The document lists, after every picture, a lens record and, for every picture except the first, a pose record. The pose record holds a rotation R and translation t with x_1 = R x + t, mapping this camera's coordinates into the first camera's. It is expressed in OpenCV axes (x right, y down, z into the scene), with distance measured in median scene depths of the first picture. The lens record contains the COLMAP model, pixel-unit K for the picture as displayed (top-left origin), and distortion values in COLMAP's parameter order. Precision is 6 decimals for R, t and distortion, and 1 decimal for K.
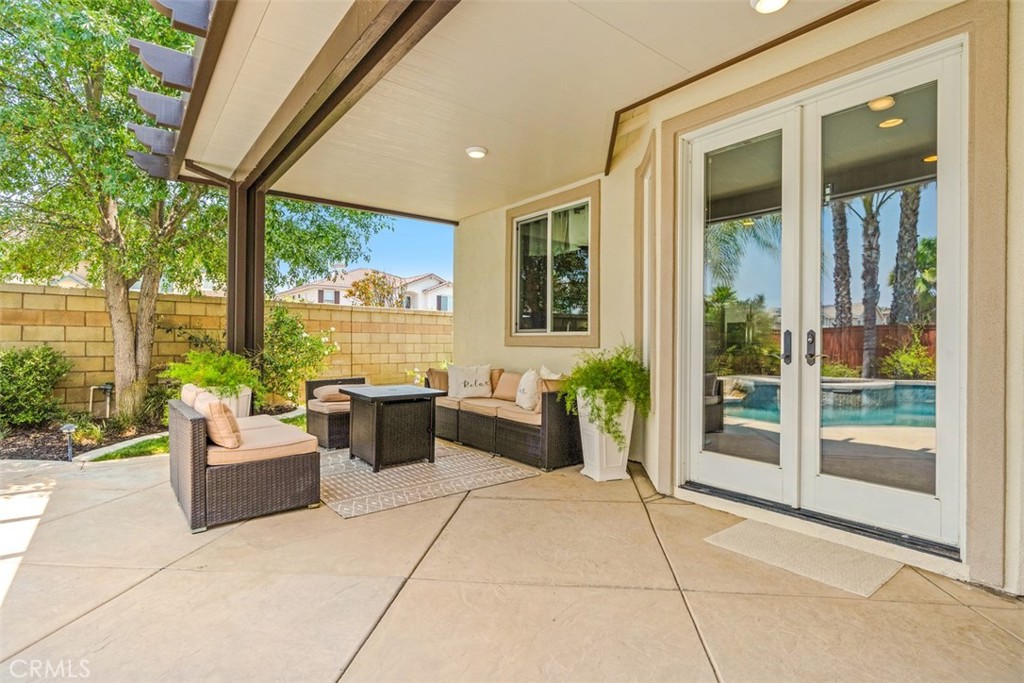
lens RADIAL K [[497.0, 0, 515.2], [0, 497.0, 339.2], [0, 0, 1]] dist [0.000889, 0.000087]
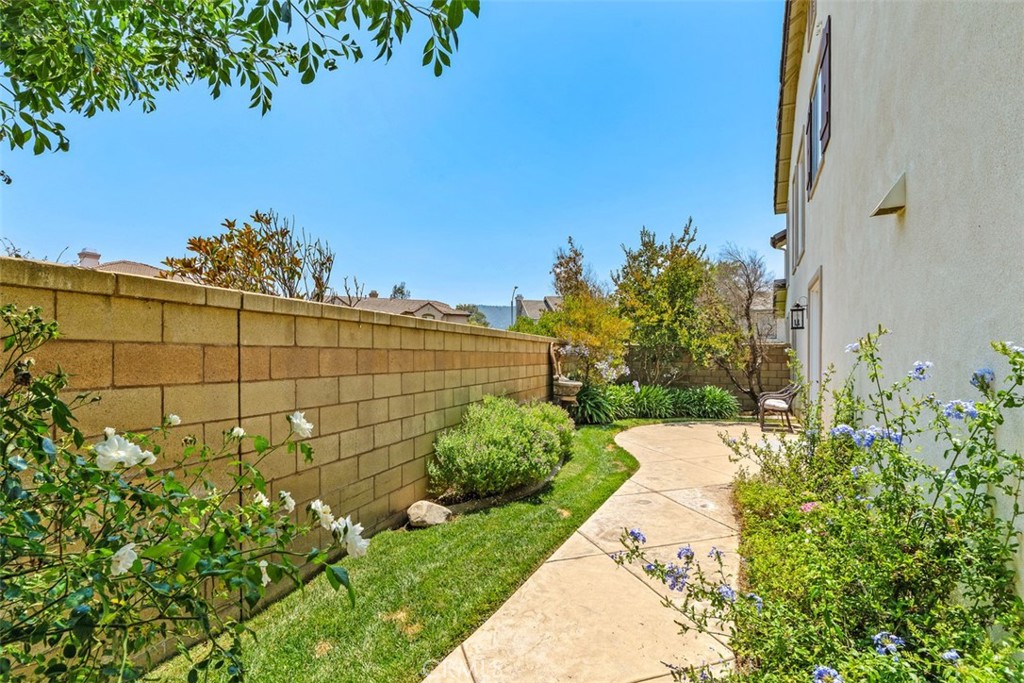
lens RADIAL K [[464.7, 0, 512.6], [0, 464.7, 351.0], [0, 0, 1]] dist [0.002091, 0.000310]
pose [[0.916663, 0.000660, 0.399659, -0.348684], [-0.000076, 0.999999, -0.001477, -0.037993], [-0.399660, 0.001324, 0.916663, 0.819156]]
